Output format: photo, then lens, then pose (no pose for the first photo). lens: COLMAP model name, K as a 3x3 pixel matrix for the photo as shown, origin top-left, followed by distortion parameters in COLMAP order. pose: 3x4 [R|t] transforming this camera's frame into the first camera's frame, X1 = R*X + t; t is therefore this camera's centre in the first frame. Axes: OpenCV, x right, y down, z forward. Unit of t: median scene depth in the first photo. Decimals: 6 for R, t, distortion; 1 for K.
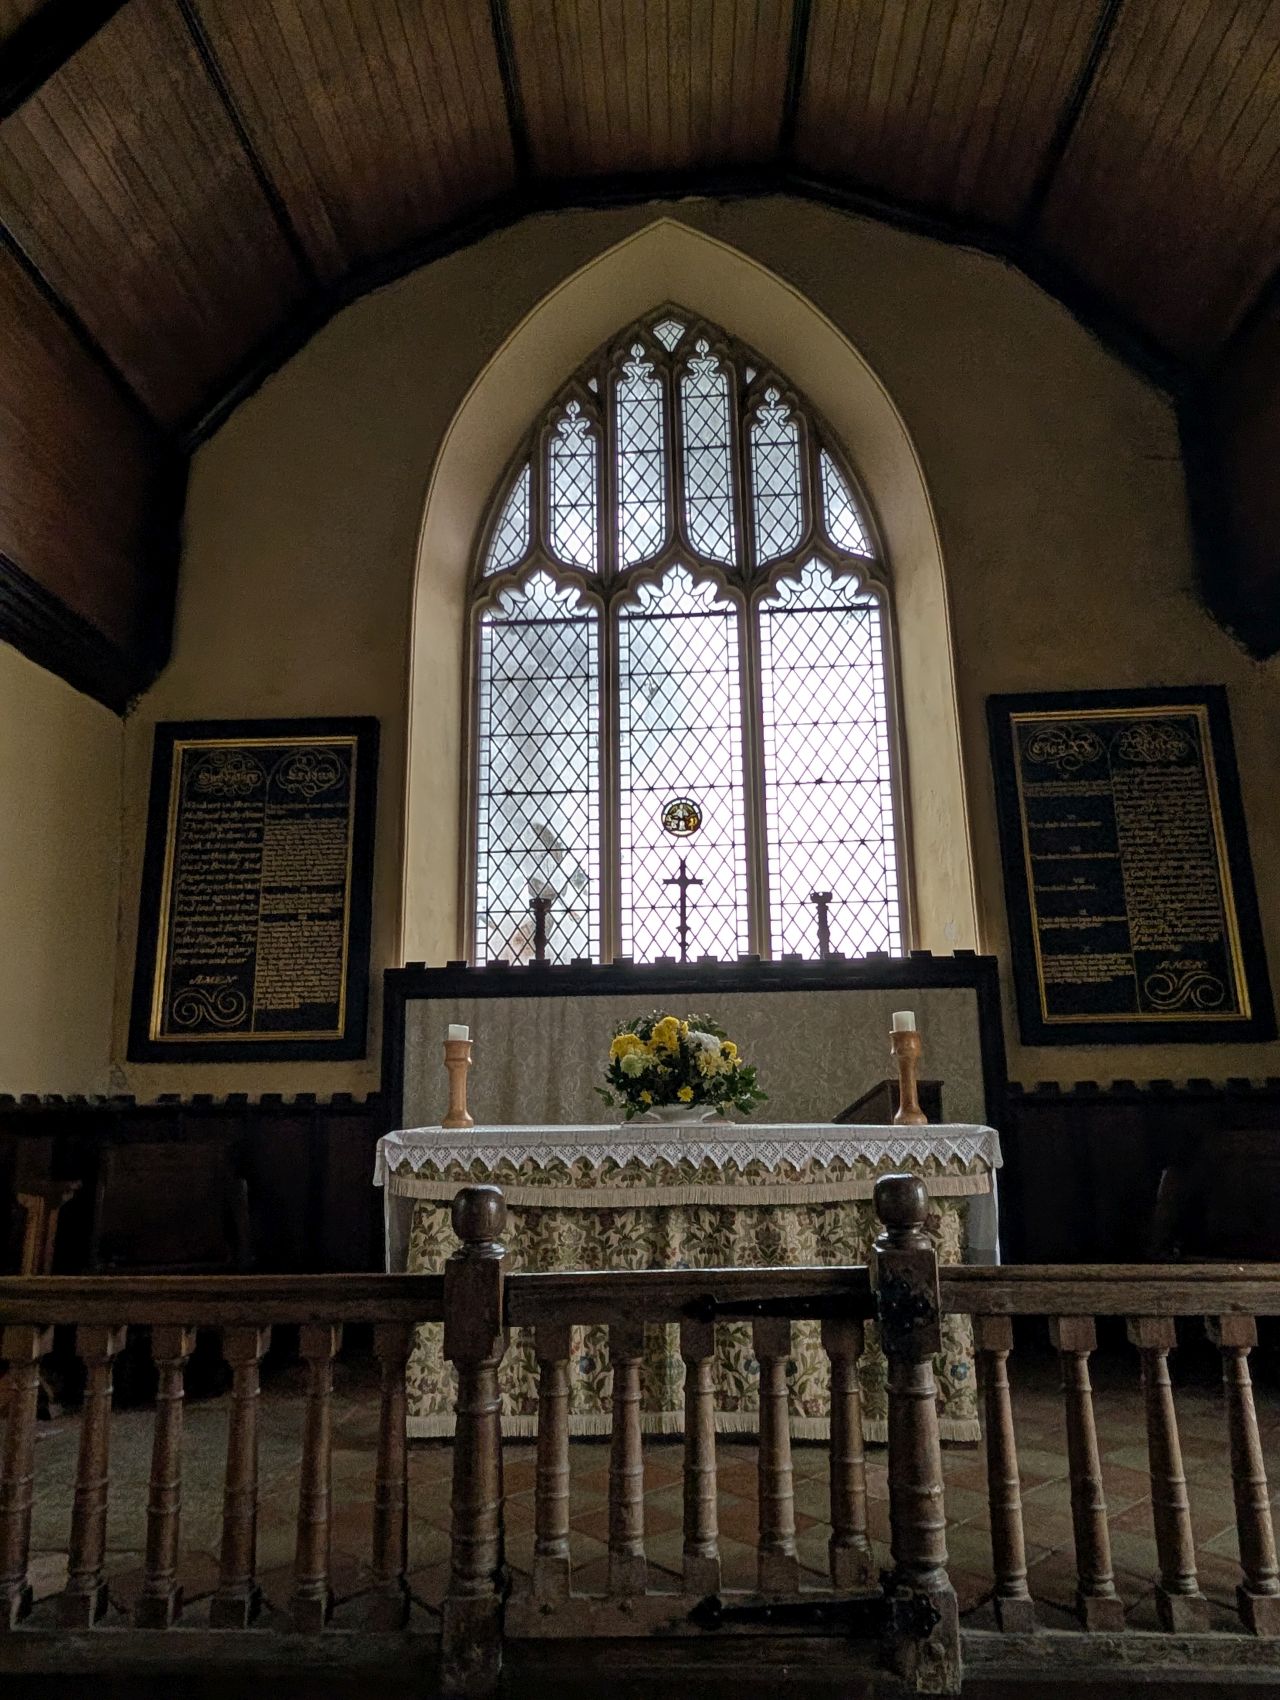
lens RADIAL K [[1115.2, 0, 628.3], [0, 1115.2, 862.8], [0, 0, 1]] dist [0.001908, -0.002671]
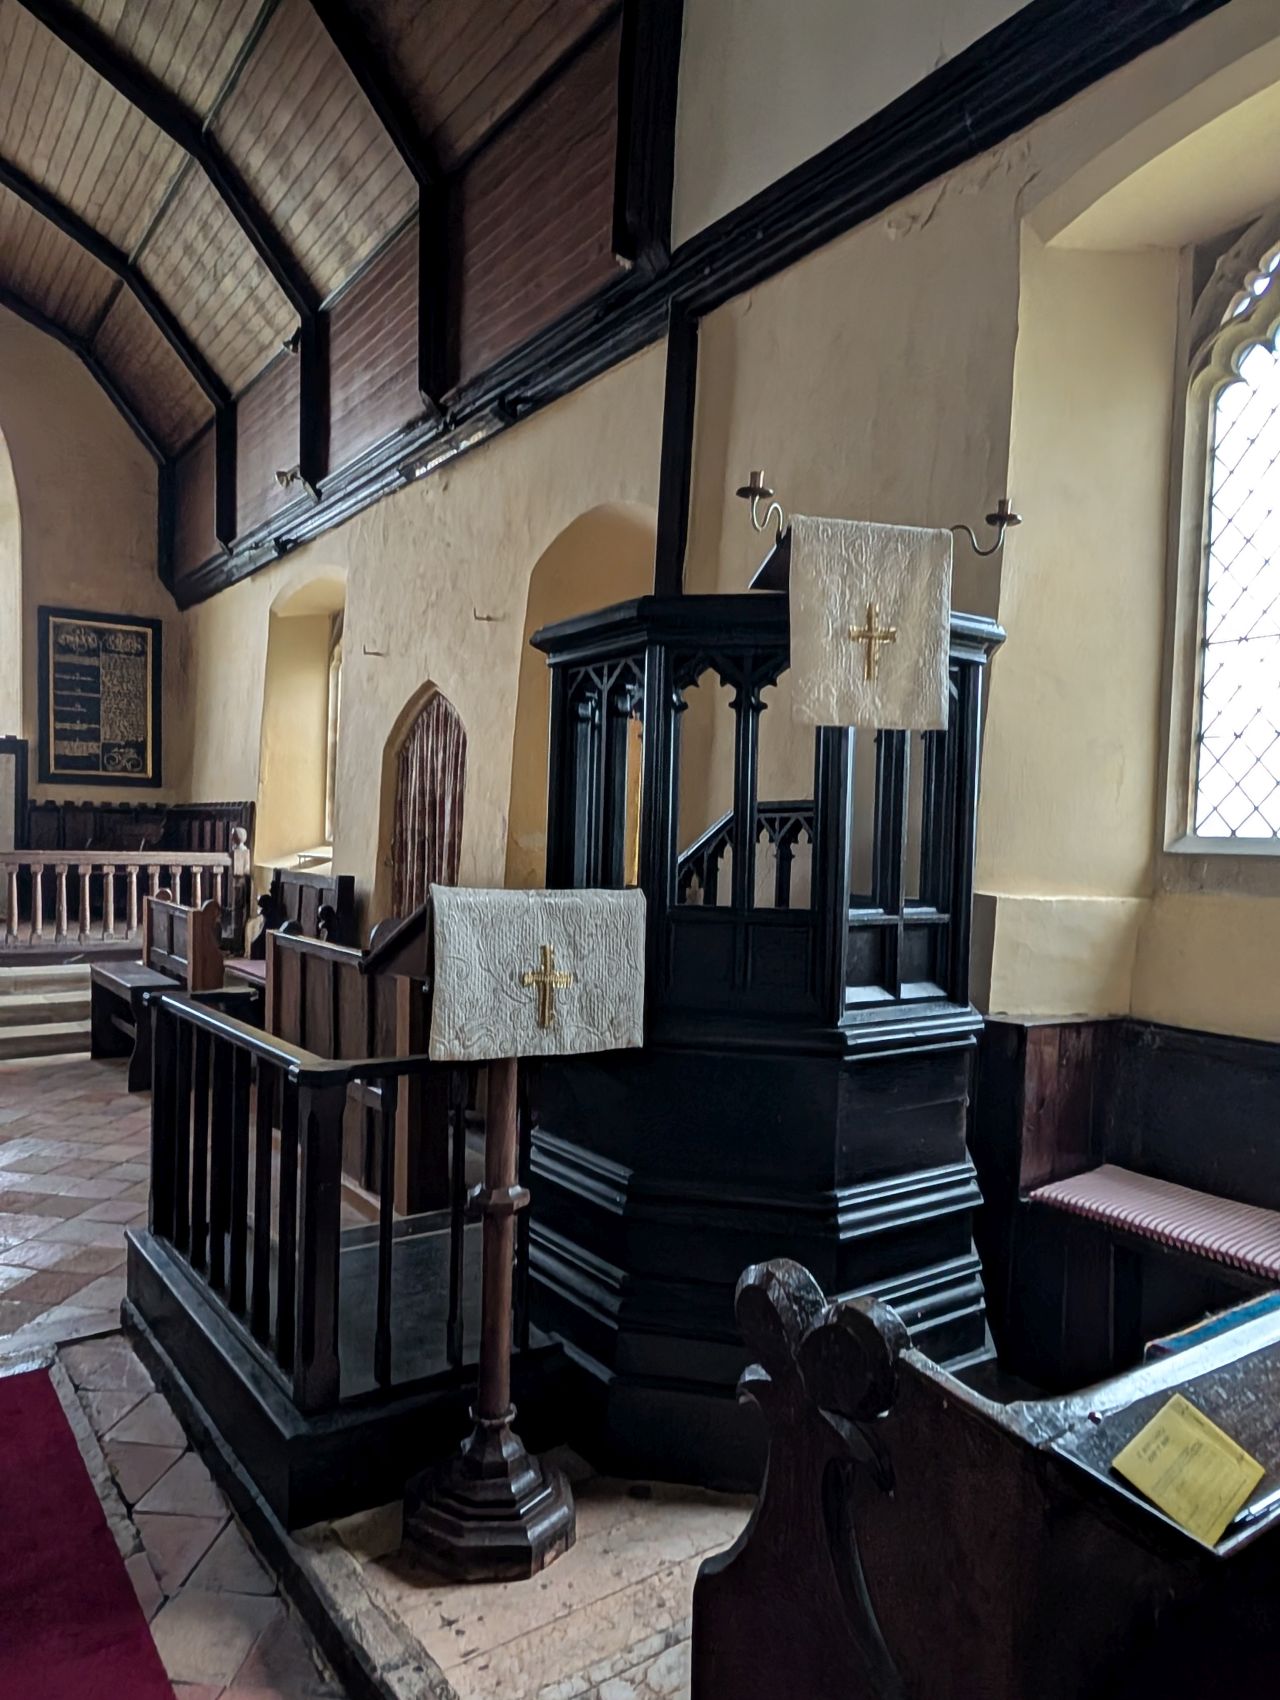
lens RADIAL K [[1115.2, 0, 628.1], [0, 1115.2, 865.2], [0, 0, 1]] dist [0.001908, -0.002671]
pose [[0.774652, 0.014672, 0.632218, -0.112595], [-0.167208, 0.968904, 0.182393, -0.252576], [-0.609882, -0.247003, 0.753016, -1.287209]]
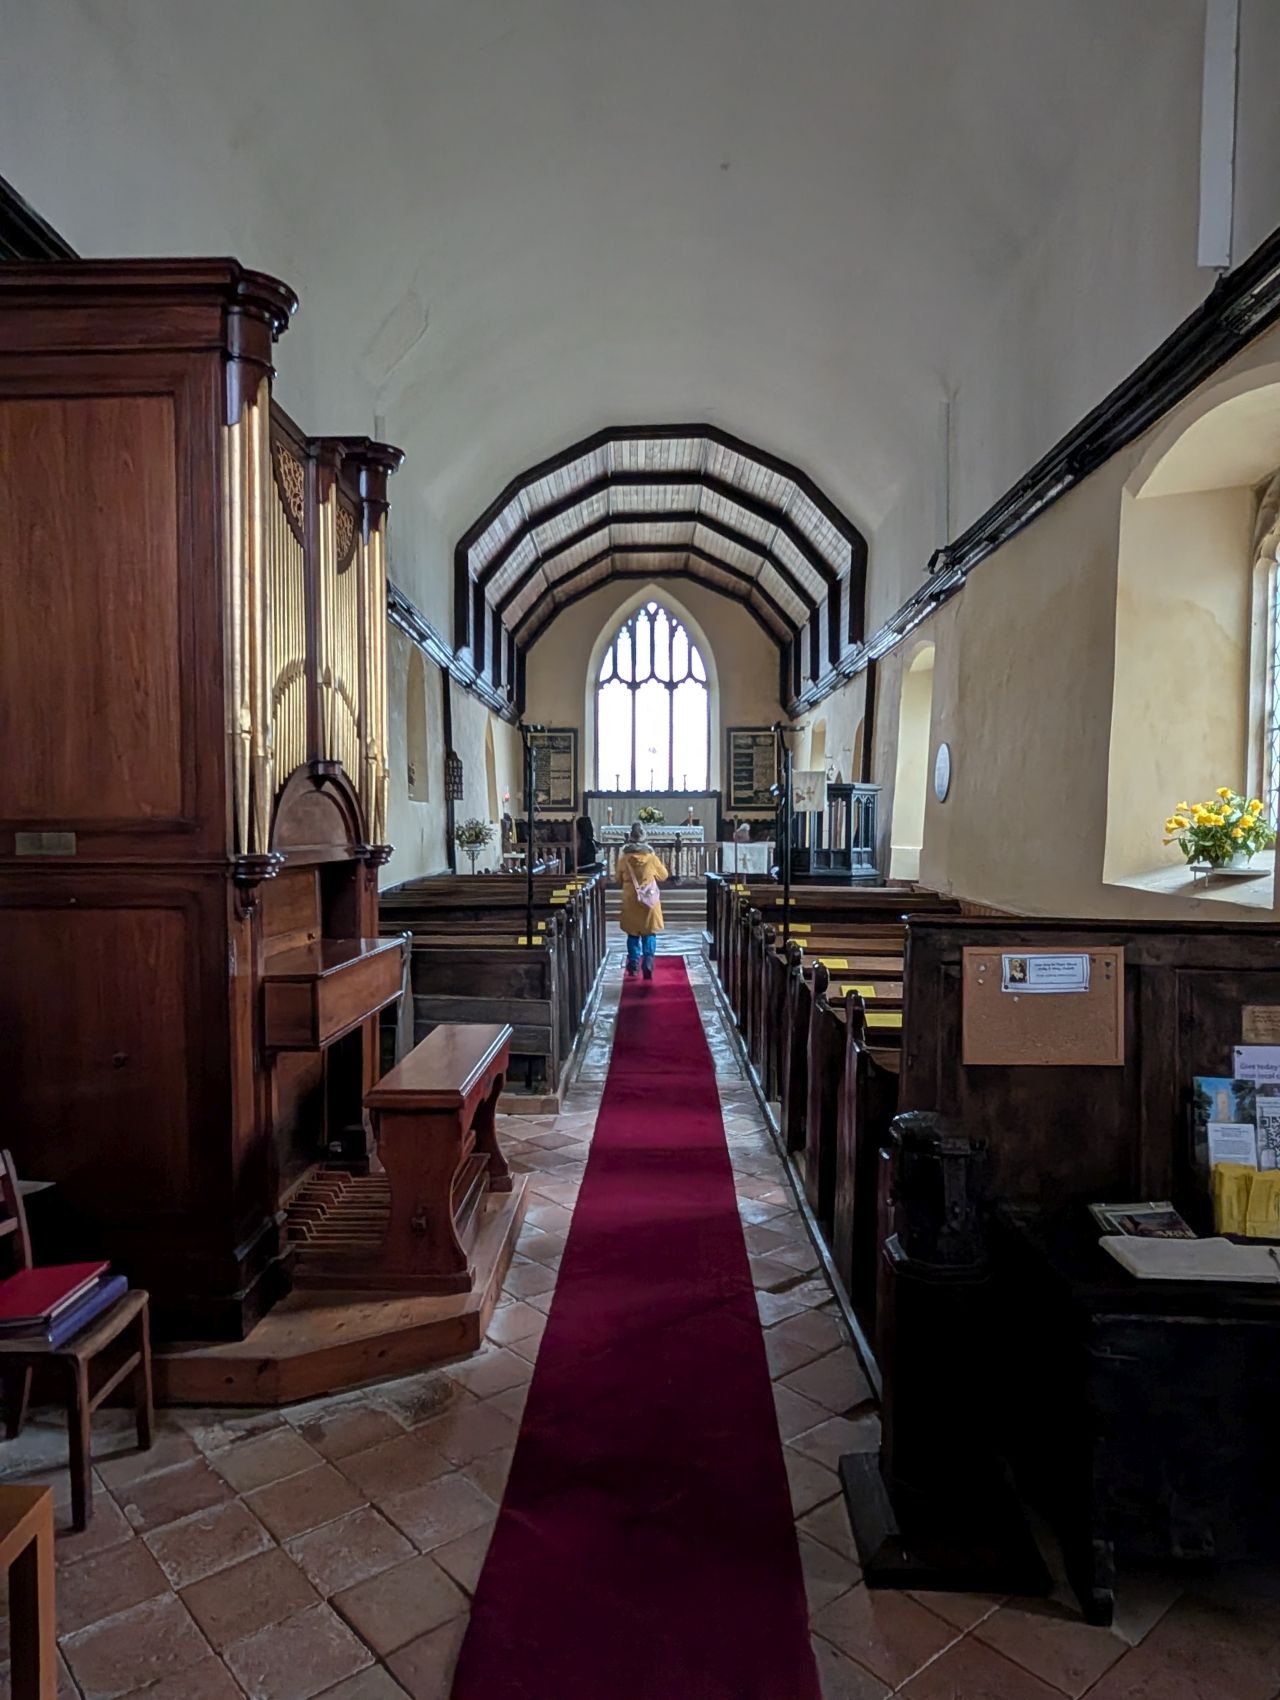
lens RADIAL K [[1115.2, 0, 630.8], [0, 1115.2, 867.7], [0, 0, 1]] dist [0.001908, -0.002671]
pose [[0.999029, 0.011786, 0.042445, -0.216634], [-0.021909, 0.968858, 0.246646, -0.701861], [-0.038217, -0.247337, 0.968176, -3.329369]]
